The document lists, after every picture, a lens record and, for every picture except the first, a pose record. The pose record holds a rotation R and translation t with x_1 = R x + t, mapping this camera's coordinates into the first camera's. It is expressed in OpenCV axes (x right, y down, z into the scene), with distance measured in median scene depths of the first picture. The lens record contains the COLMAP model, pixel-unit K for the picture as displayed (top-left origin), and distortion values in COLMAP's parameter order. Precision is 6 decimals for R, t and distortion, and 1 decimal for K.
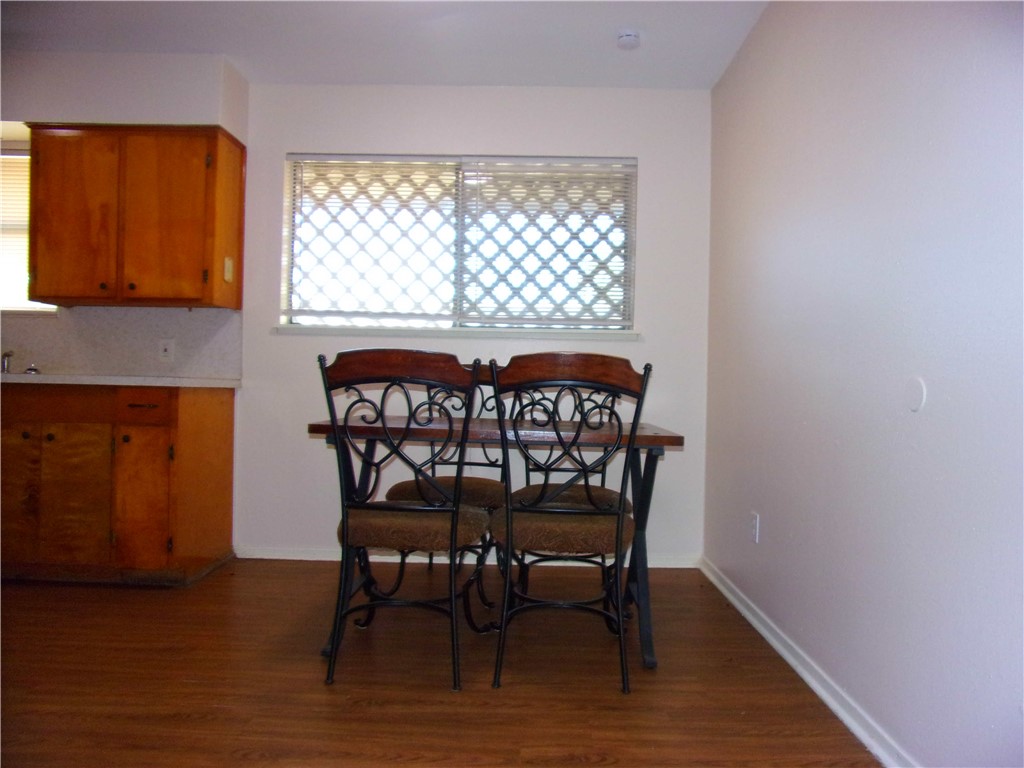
lens RADIAL K [[722.1, 0, 522.1], [0, 722.1, 392.7], [0, 0, 1]] dist [-0.068479, 0.058510]
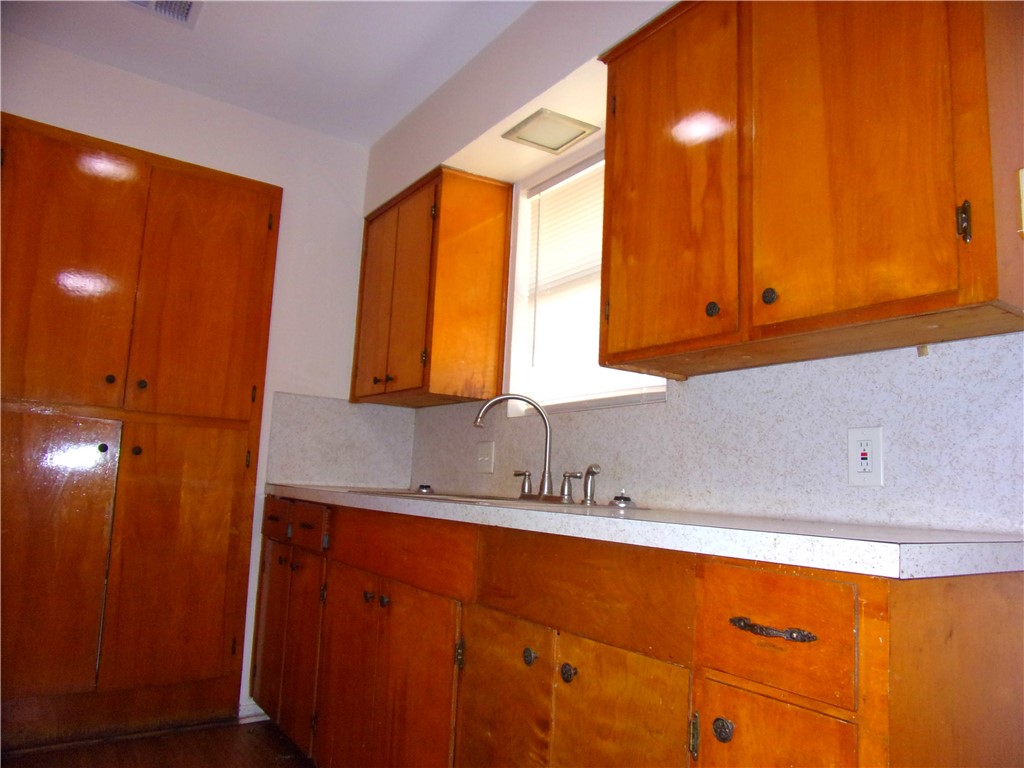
lens RADIAL K [[722.1, 0, 522.1], [0, 722.1, 392.7], [0, 0, 1]] dist [-0.068479, 0.058510]
pose [[0.583957, -0.100127, -0.805586, -0.306328], [-0.041572, 0.987374, -0.152856, -0.027022], [0.810720, 0.122751, 0.572421, 0.655505]]
